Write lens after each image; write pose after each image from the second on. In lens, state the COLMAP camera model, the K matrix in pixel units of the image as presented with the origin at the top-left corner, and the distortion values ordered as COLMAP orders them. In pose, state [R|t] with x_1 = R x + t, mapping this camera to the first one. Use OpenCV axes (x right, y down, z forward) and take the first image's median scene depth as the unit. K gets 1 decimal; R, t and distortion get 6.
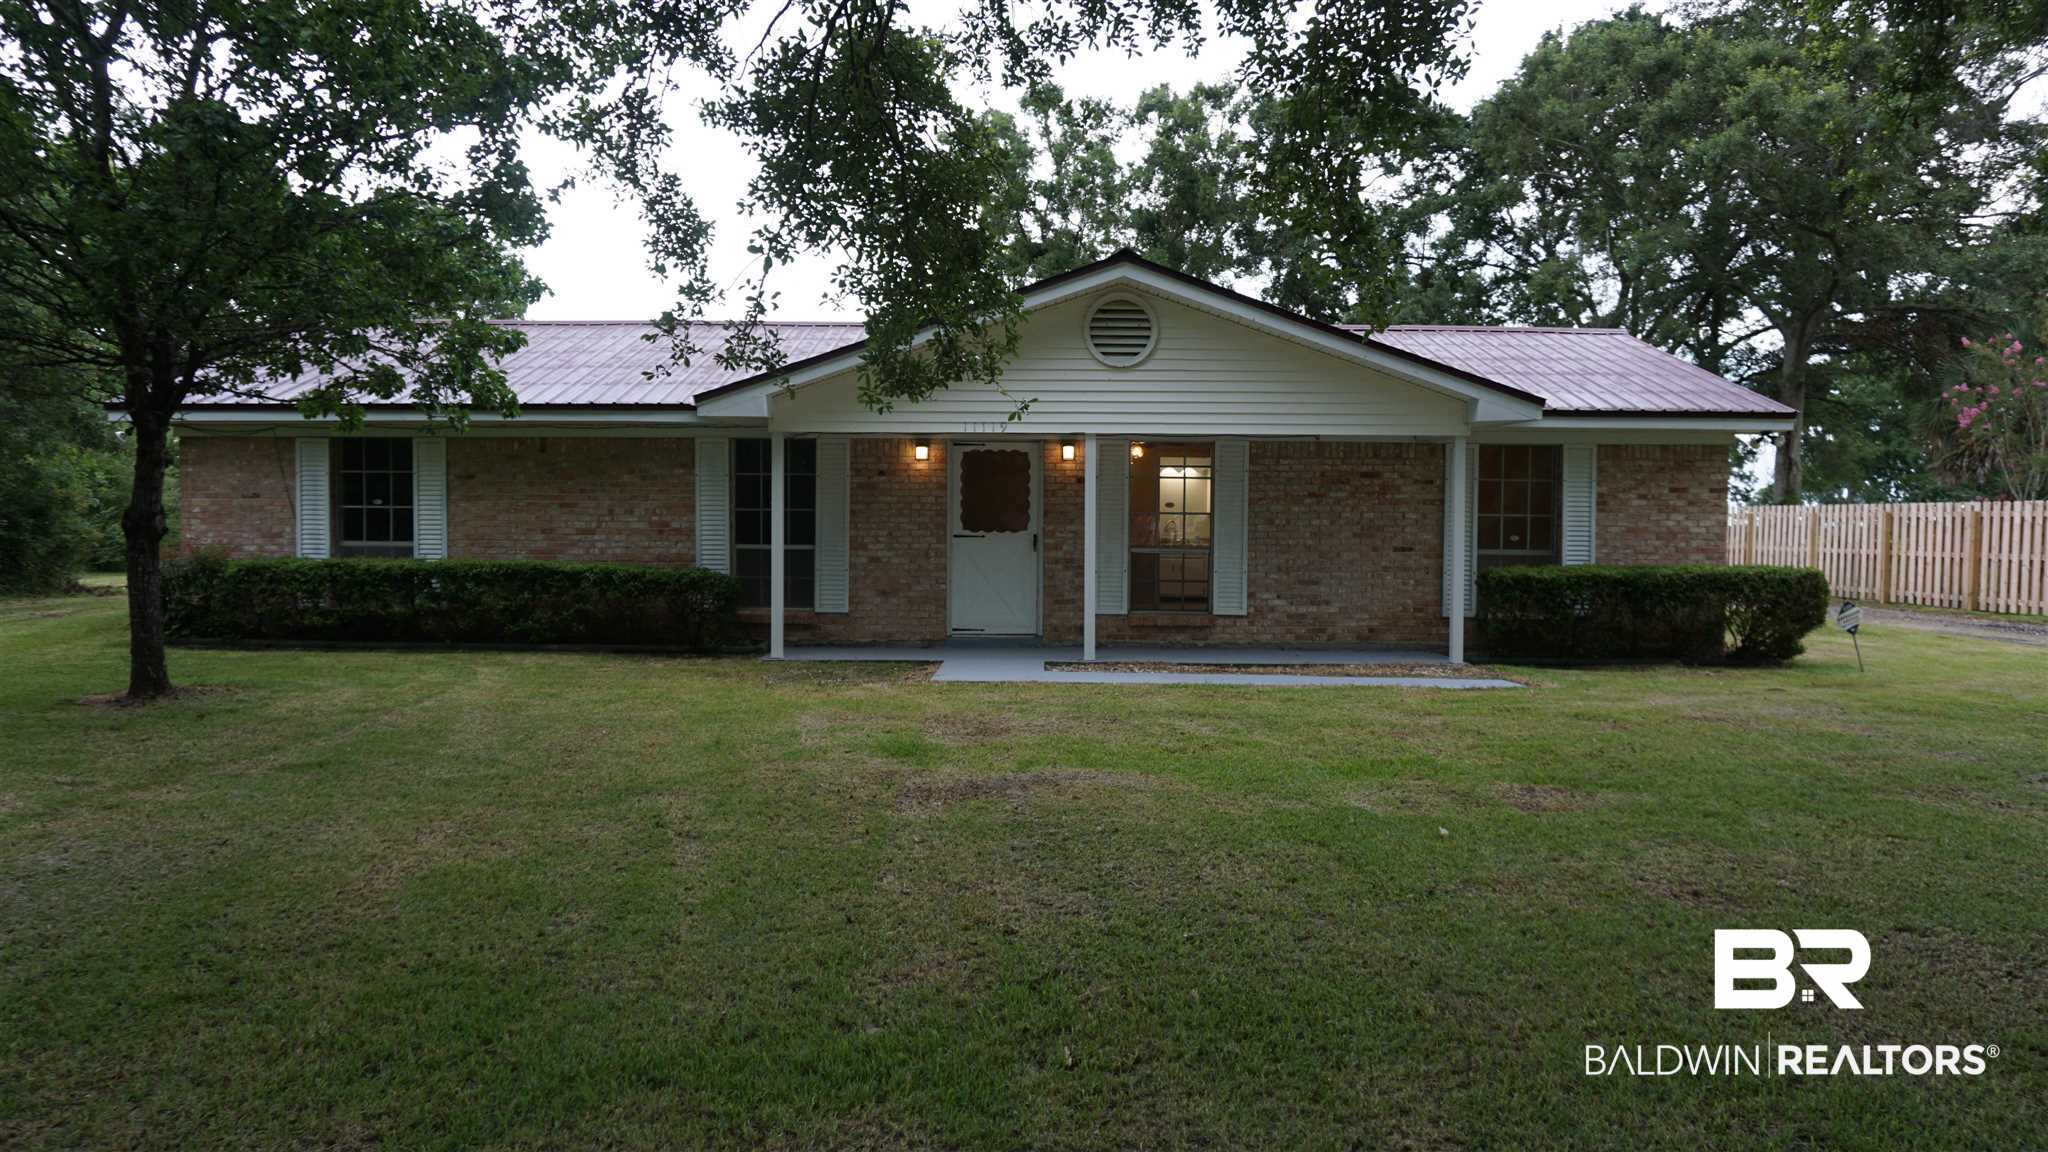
lens RADIAL K [[1406.8, 0, 1011.1], [0, 1406.8, 604.2], [0, 0, 1]] dist [-0.039218, 0.043900]
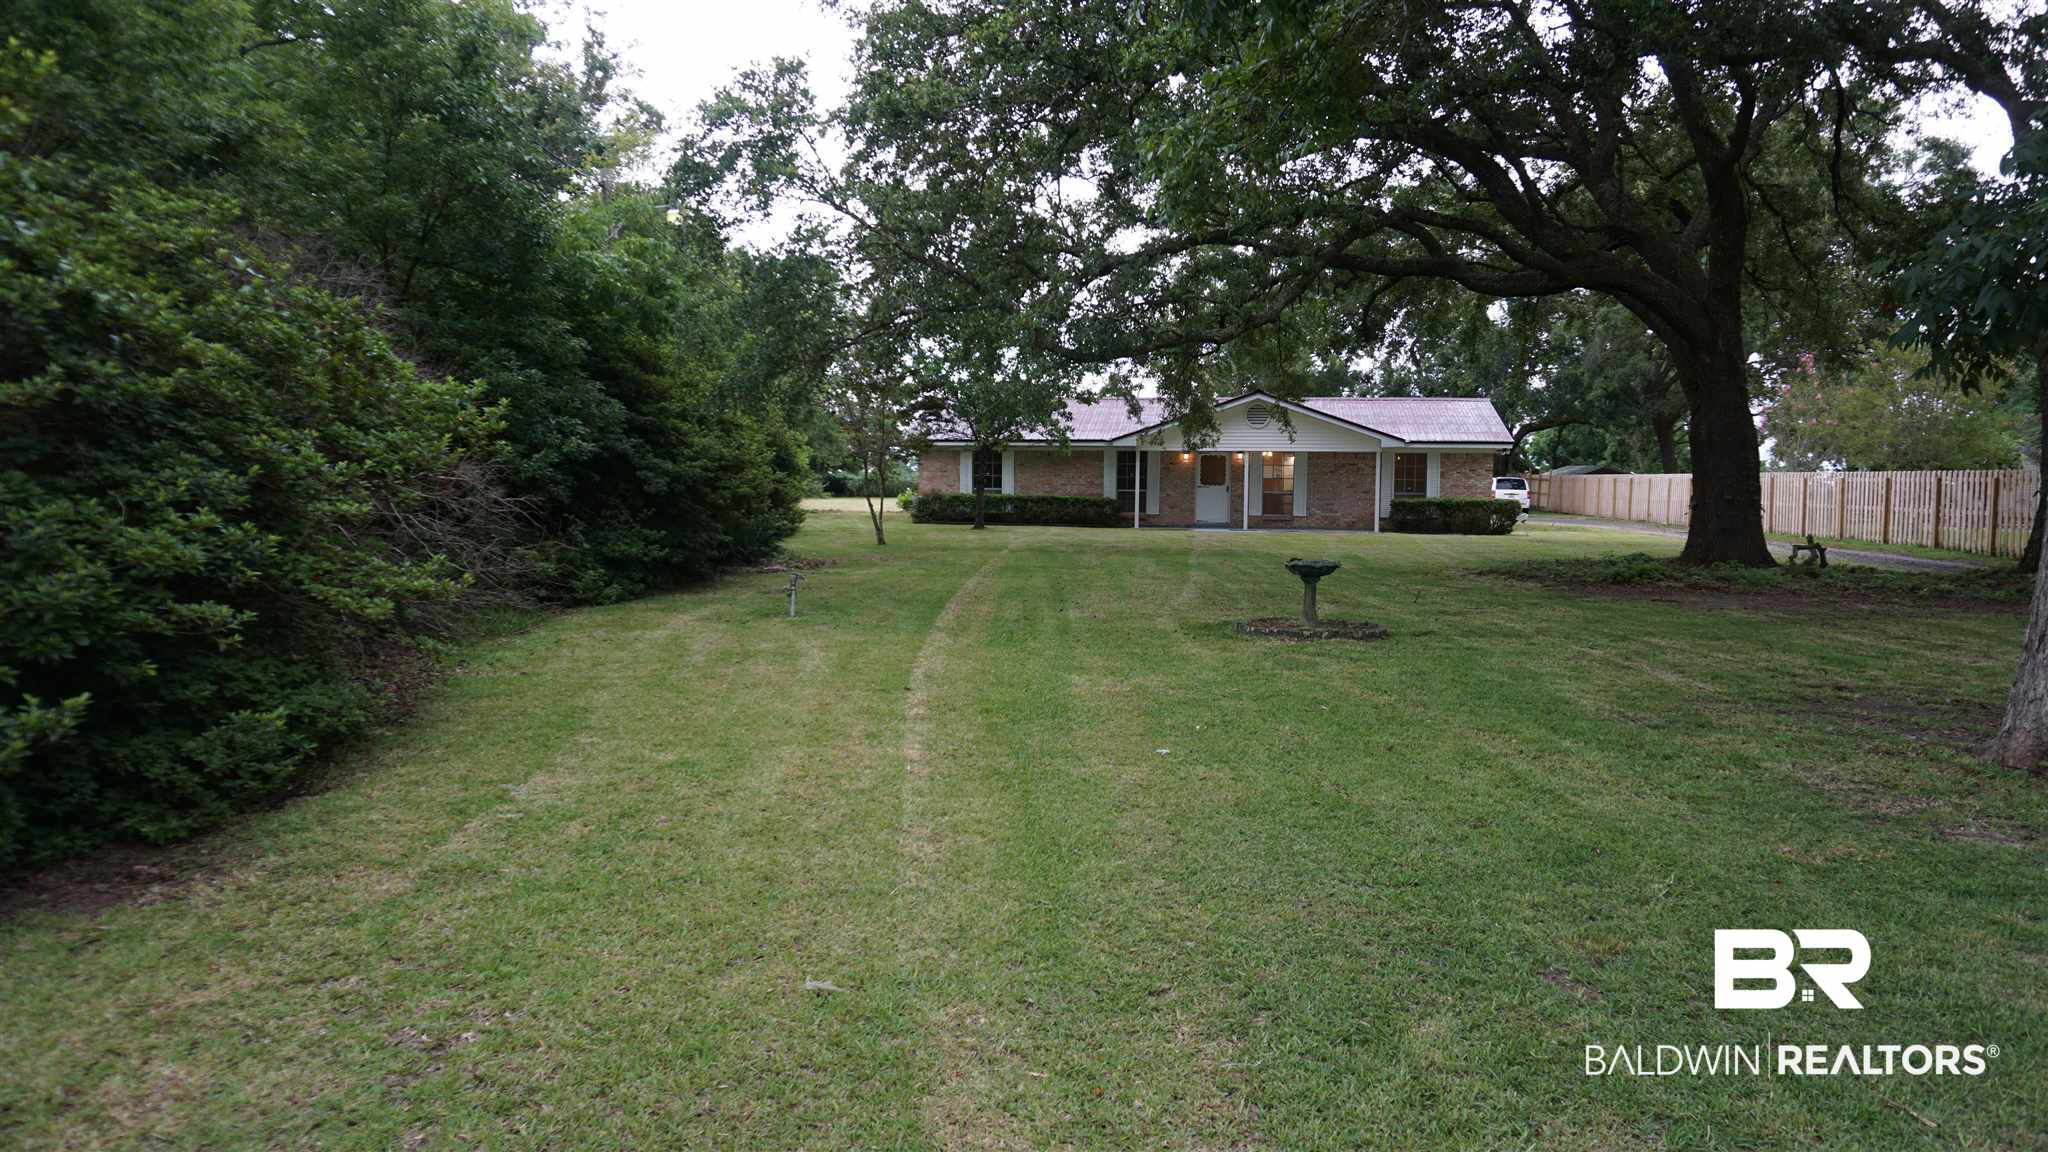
lens RADIAL K [[1427.4, 0, 990.8], [0, 1427.4, 580.4], [0, 0, 1]] dist [-0.004706, 0.008490]
pose [[0.985653, 0.014966, -0.168118, 0.032852], [-0.014005, 0.999878, 0.006896, 0.122000], [0.168201, -0.004443, 0.985743, -1.831411]]
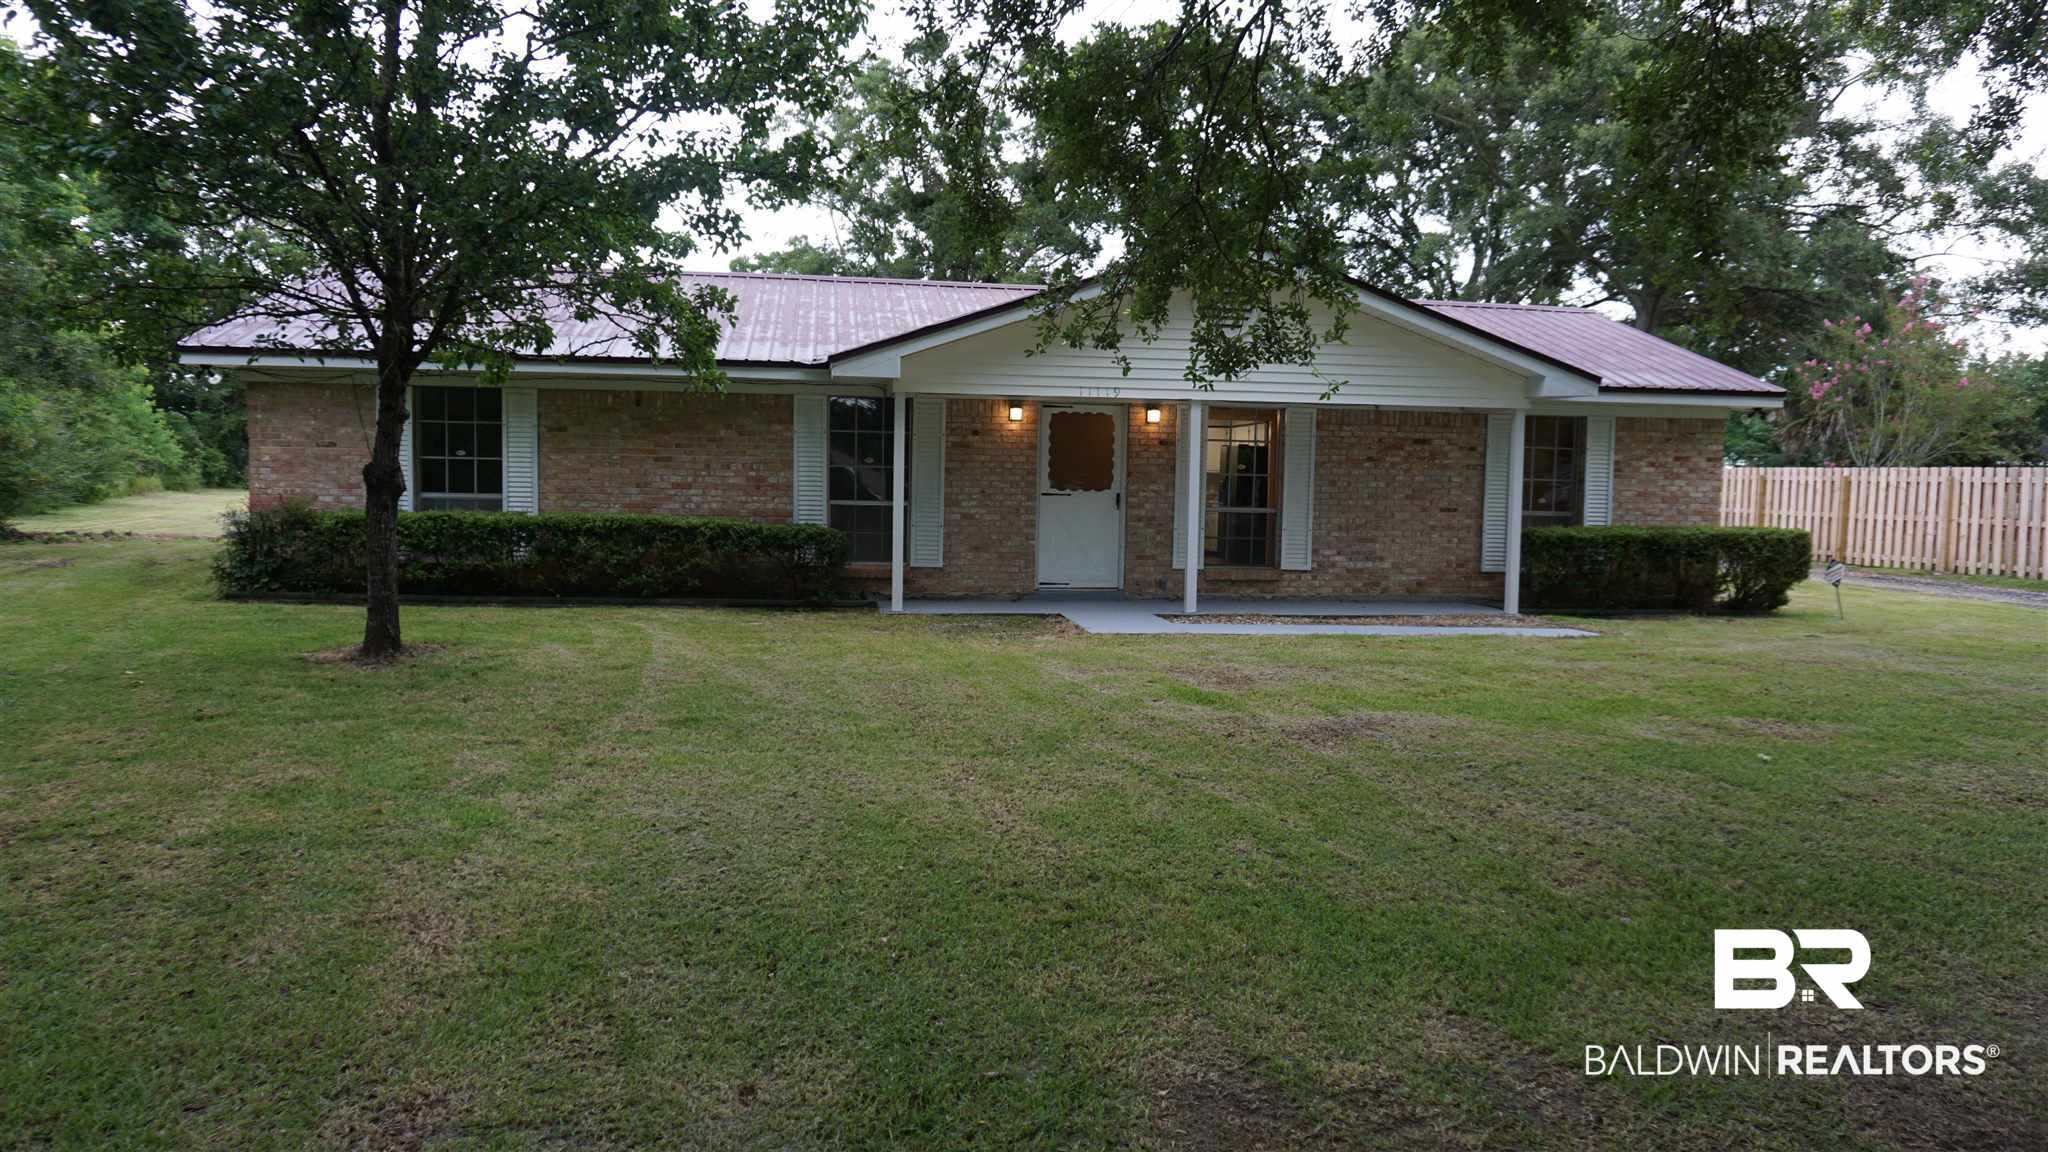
lens RADIAL K [[1427.4, 0, 990.8], [0, 1427.4, 580.4], [0, 0, 1]] dist [-0.004706, 0.008490]
pose [[0.987724, 0.000054, 0.156210, -0.246643], [-0.003460, 0.999762, 0.021533, -0.007016], [-0.156172, -0.021809, 0.987489, -0.044055]]
